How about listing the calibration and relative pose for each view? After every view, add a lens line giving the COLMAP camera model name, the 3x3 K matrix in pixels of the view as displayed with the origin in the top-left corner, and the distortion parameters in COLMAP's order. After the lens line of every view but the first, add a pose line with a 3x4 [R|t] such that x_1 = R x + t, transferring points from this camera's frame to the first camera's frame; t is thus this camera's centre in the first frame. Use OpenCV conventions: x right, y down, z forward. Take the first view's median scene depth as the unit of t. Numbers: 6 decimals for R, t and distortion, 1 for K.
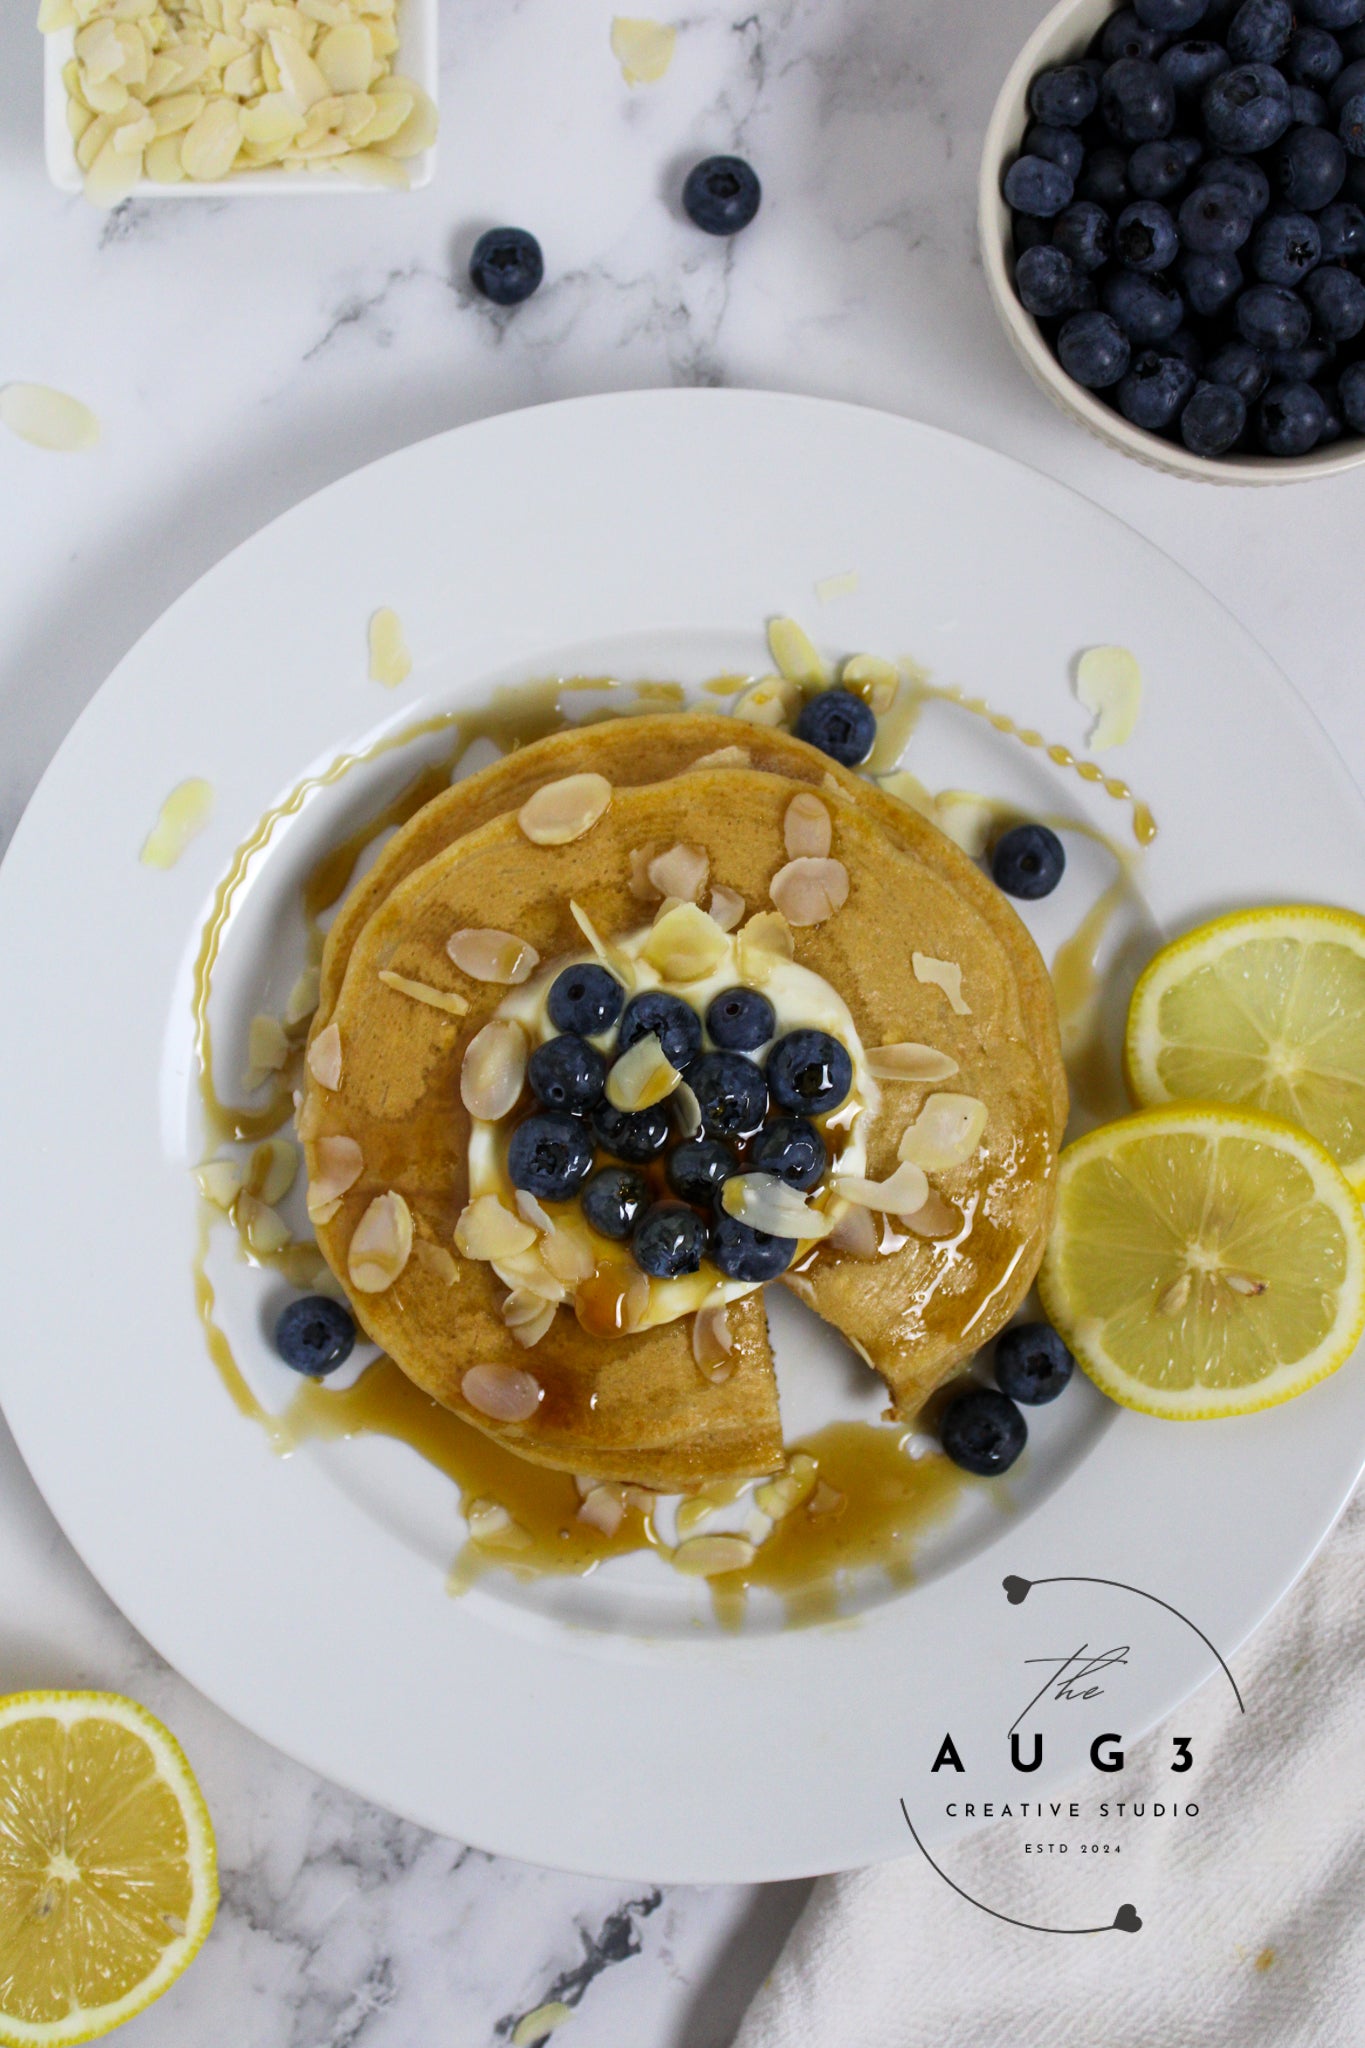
lens RADIAL K [[2809.5, 0, 677.7], [0, 2809.5, 1011.3], [0, 0, 1]] dist [-0.070410, 0.000000]
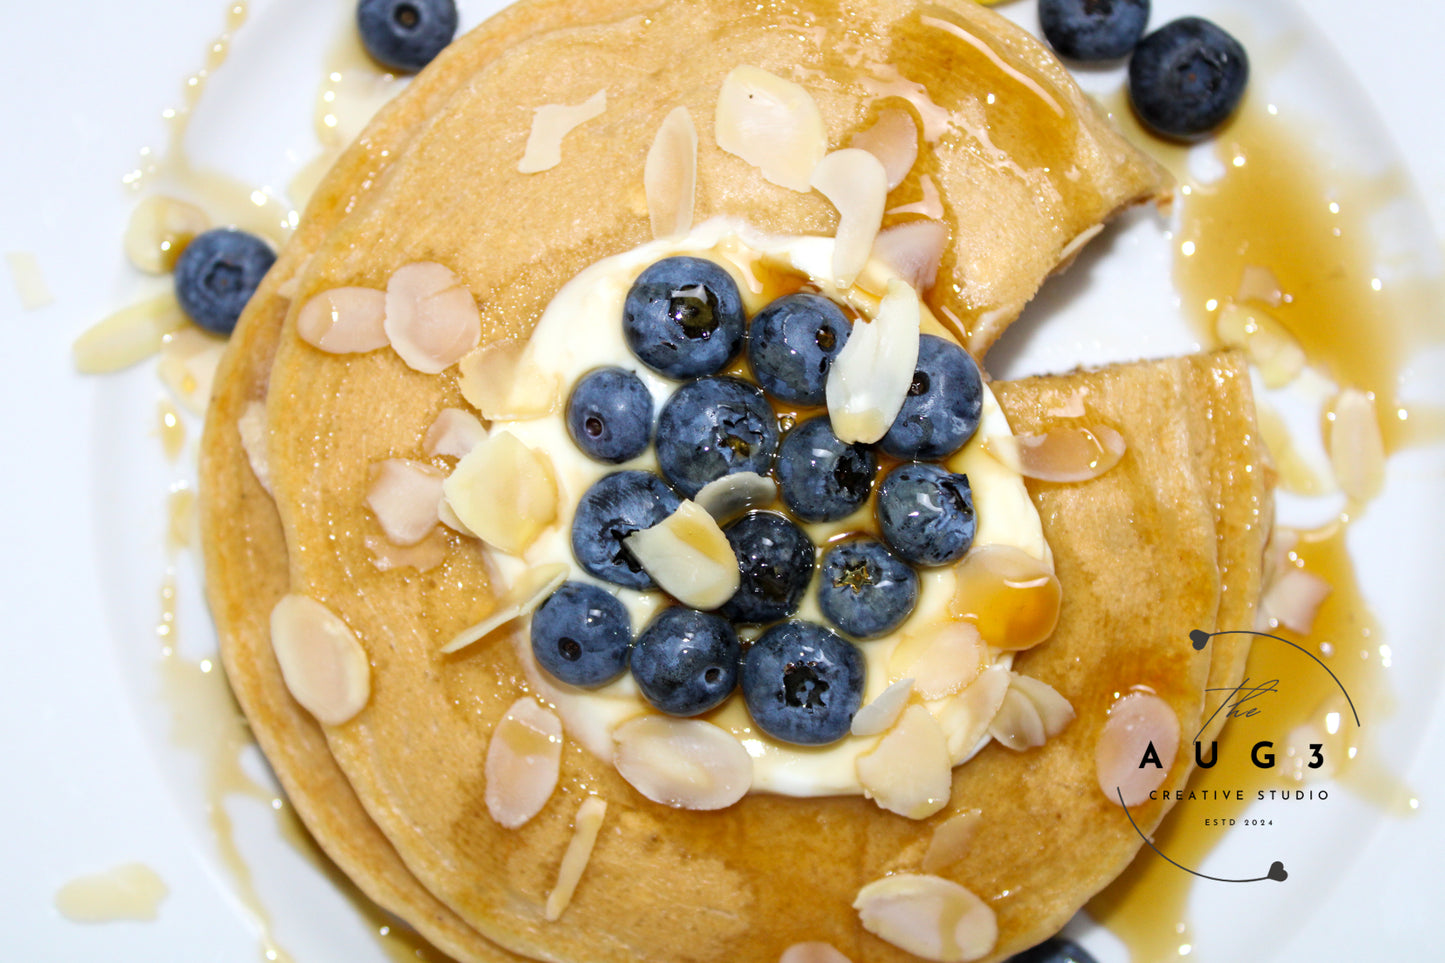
lens RADIAL K [[2555.7, 0, 688.3], [0, 2555.7, 490.8], [0, 0, 1]] dist [0.037558, 0.000000]
pose [[-0.001553, -0.999854, -0.017038, 0.014036], [0.999941, -0.001369, -0.010794, 0.029125], [0.010769, -0.017053, 0.999797, 0.351475]]
